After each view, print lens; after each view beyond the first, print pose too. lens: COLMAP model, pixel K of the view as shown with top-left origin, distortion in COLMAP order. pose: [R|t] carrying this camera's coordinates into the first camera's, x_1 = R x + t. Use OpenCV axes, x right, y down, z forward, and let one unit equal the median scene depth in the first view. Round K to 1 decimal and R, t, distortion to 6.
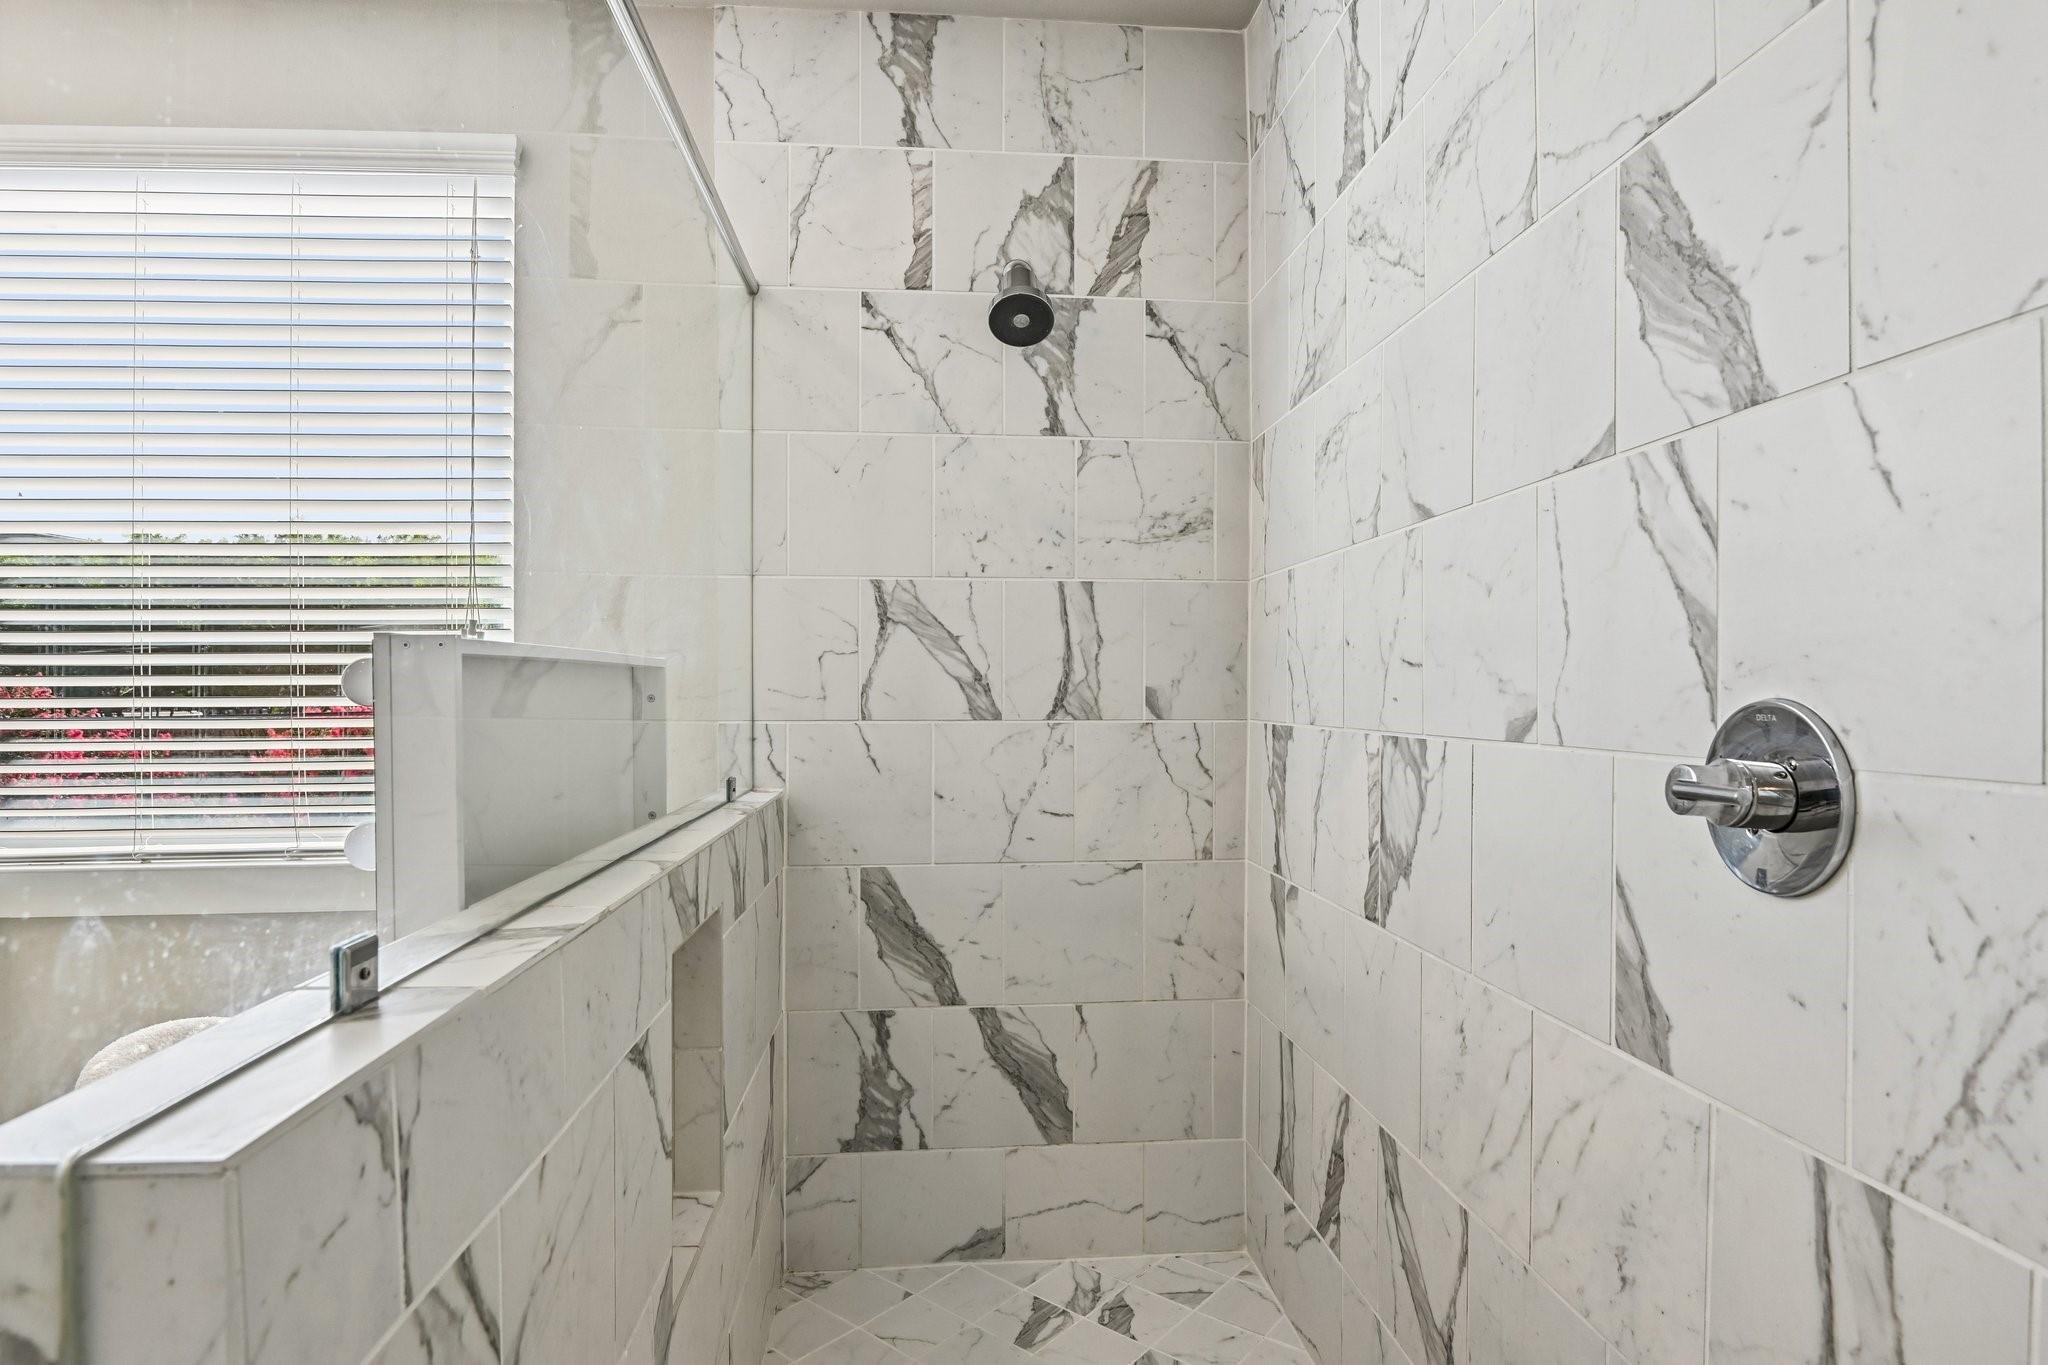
lens RADIAL K [[1103.4, 0, 1024.0], [0, 1103.4, 682.5], [0, 0, 1]] dist [-0.000481, -0.000109]
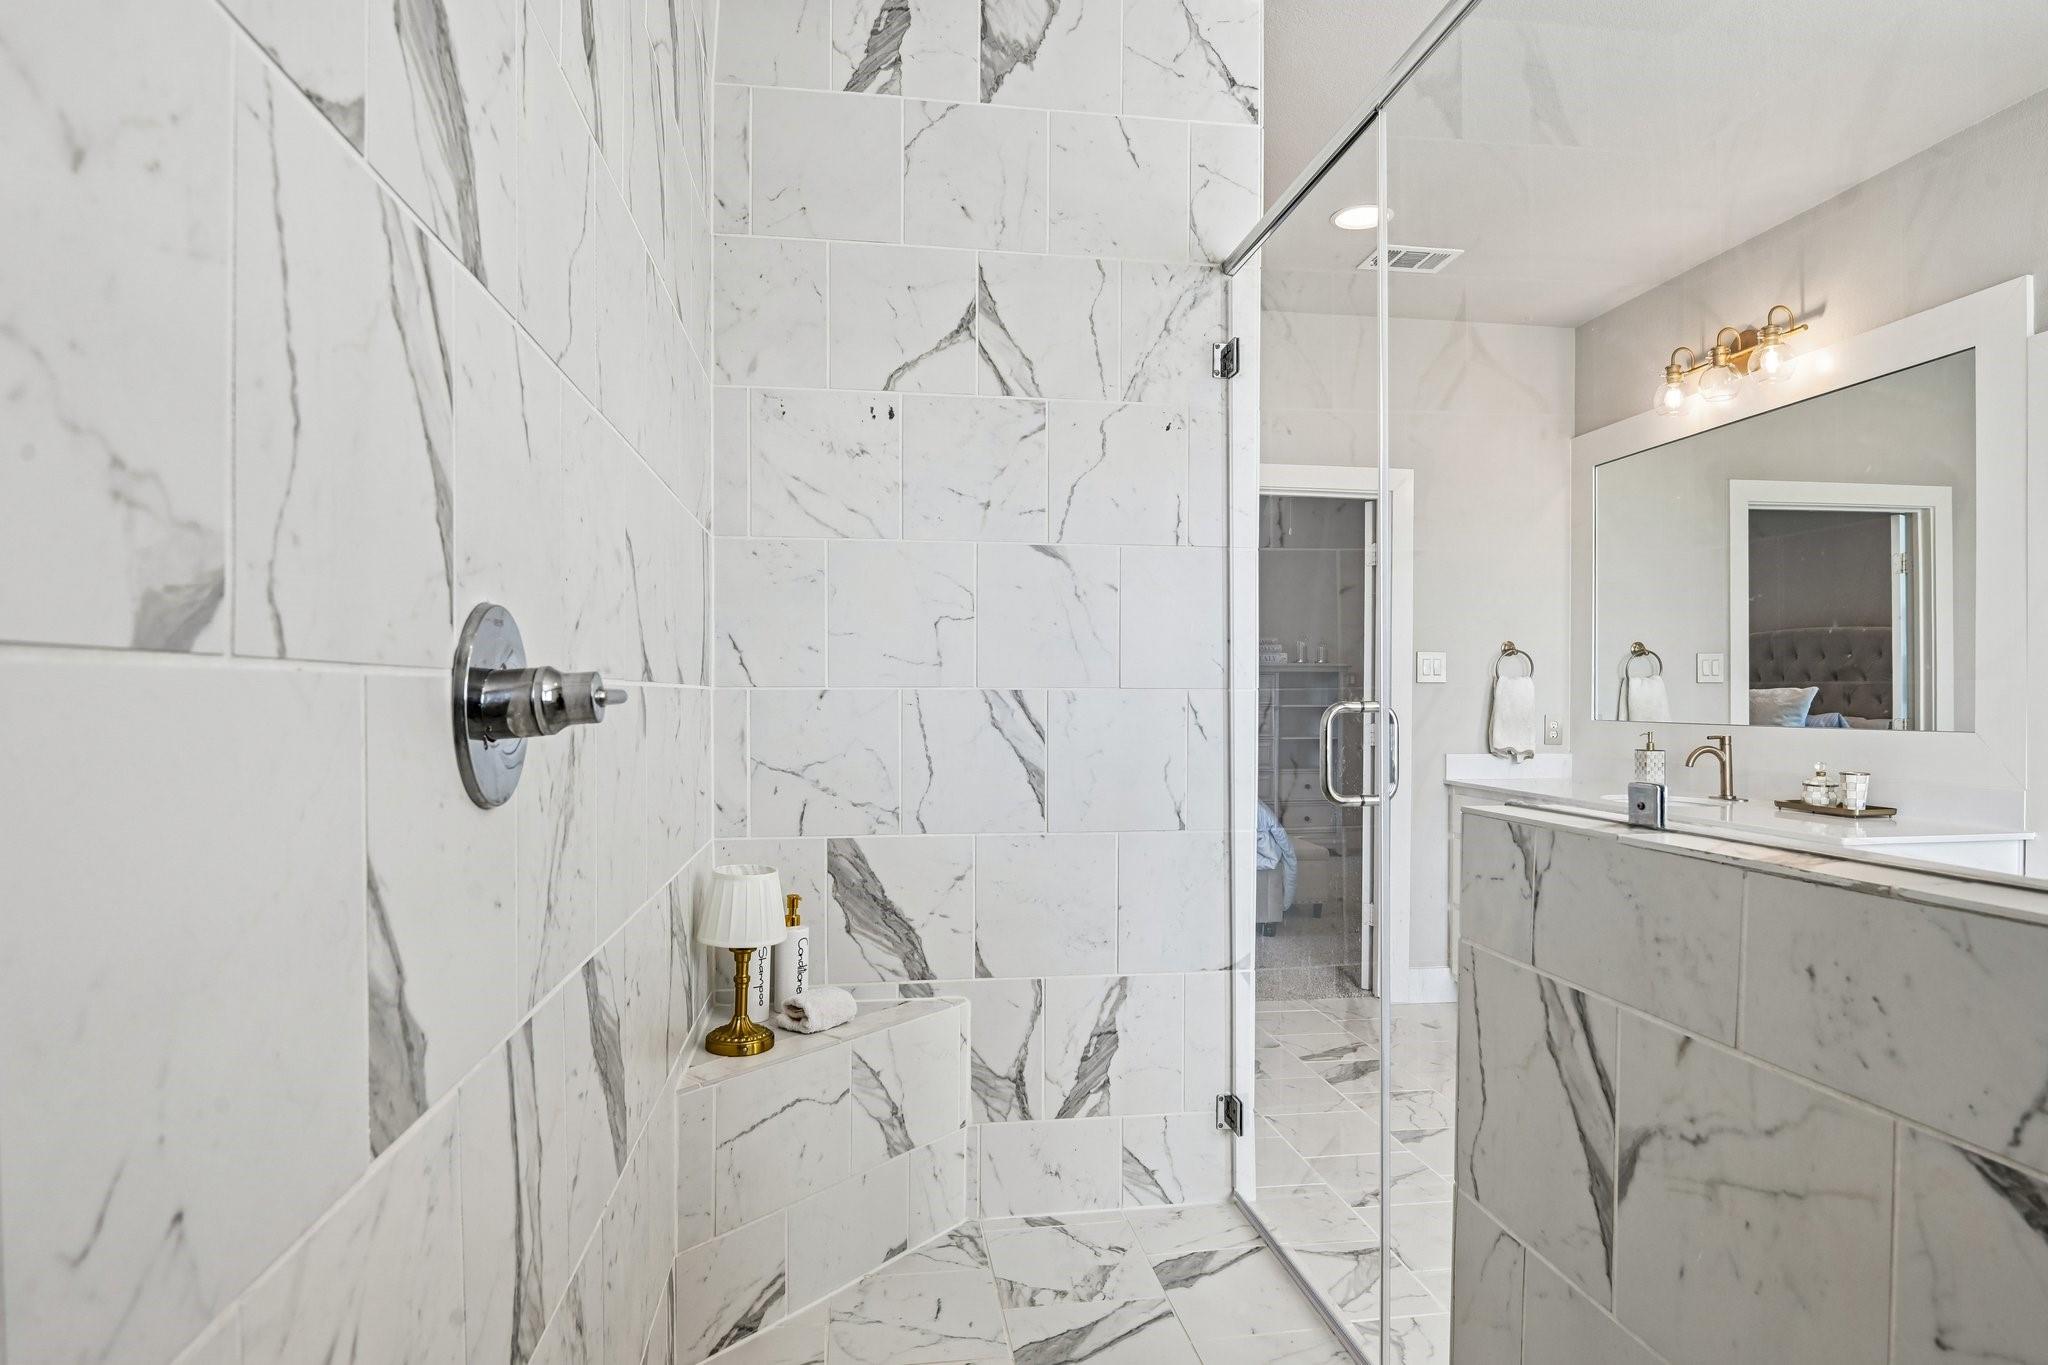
lens RADIAL K [[1103.4, 0, 1024.0], [0, 1103.4, 682.5], [0, 0, 1]] dist [-0.000481, -0.000109]
pose [[-0.998480, -0.005261, -0.054870, 0.221262], [-0.004185, 0.999797, -0.019705, 0.082652], [0.054962, -0.019445, -0.998299, 1.623612]]
